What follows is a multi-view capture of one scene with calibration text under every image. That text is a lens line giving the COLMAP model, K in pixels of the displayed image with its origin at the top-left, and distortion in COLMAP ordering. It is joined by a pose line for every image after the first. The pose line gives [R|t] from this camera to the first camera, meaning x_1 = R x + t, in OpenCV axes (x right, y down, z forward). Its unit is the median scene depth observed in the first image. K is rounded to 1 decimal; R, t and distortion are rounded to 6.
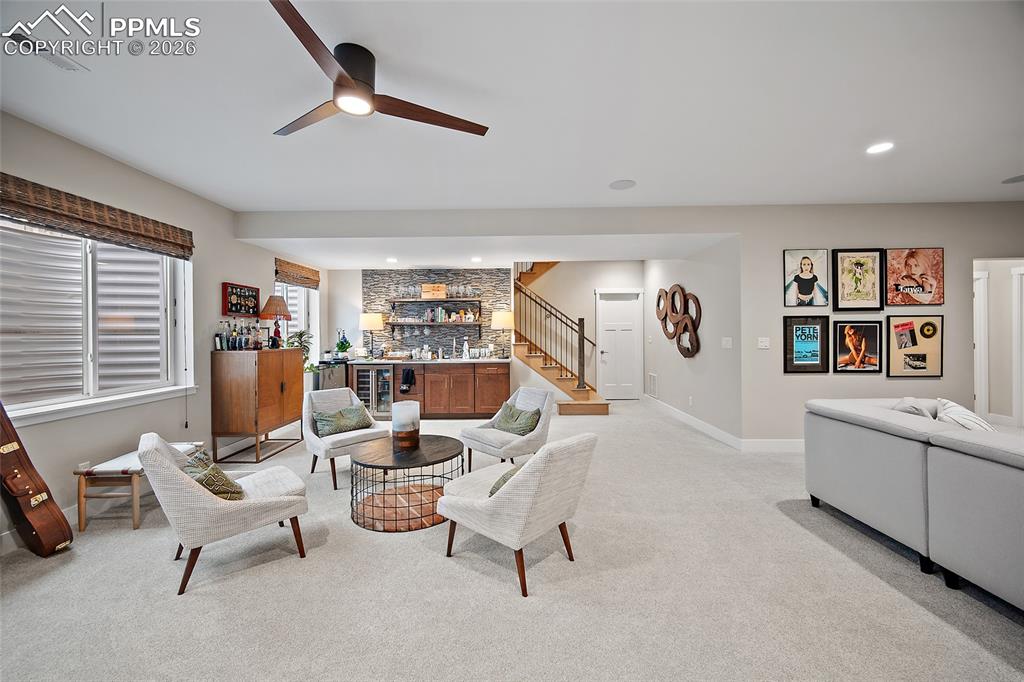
lens RADIAL K [[402.4, 0, 507.2], [0, 402.4, 334.4], [0, 0, 1]] dist [-0.002741, -0.000302]
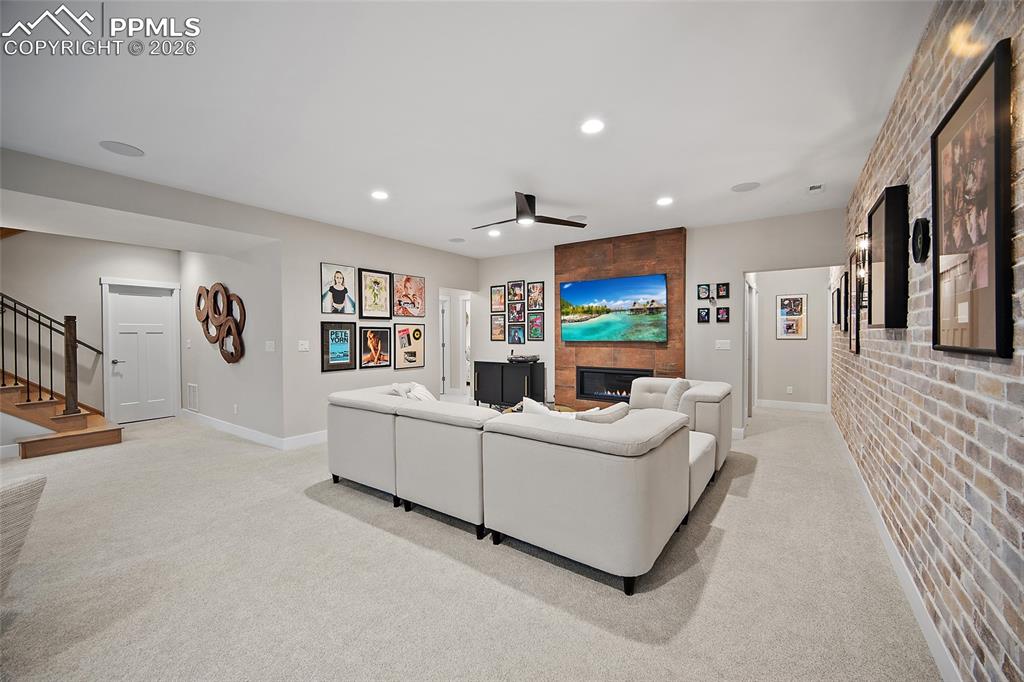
lens RADIAL K [[402.4, 0, 504.5], [0, 402.4, 339.5], [0, 0, 1]] dist [-0.002741, -0.000302]
pose [[0.566670, -0.006784, 0.823917, 0.052195], [0.002758, 0.999976, 0.006336, -0.000885], [-0.823940, -0.001318, 0.566675, -0.060490]]
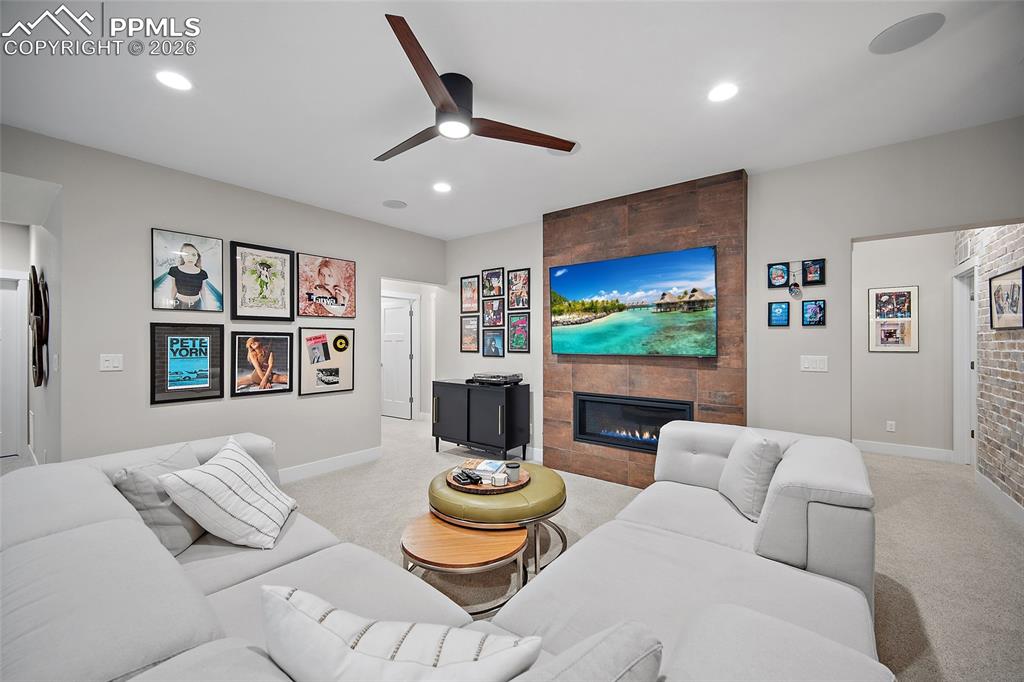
lens RADIAL K [[402.4, 0, 507.1], [0, 402.4, 340.3], [0, 0, 1]] dist [-0.002741, -0.000302]
pose [[0.604821, 0.009795, 0.796301, 0.511581], [-0.000264, 0.999927, -0.012100, -0.006540], [-0.796362, 0.007108, 0.604779, 0.086043]]
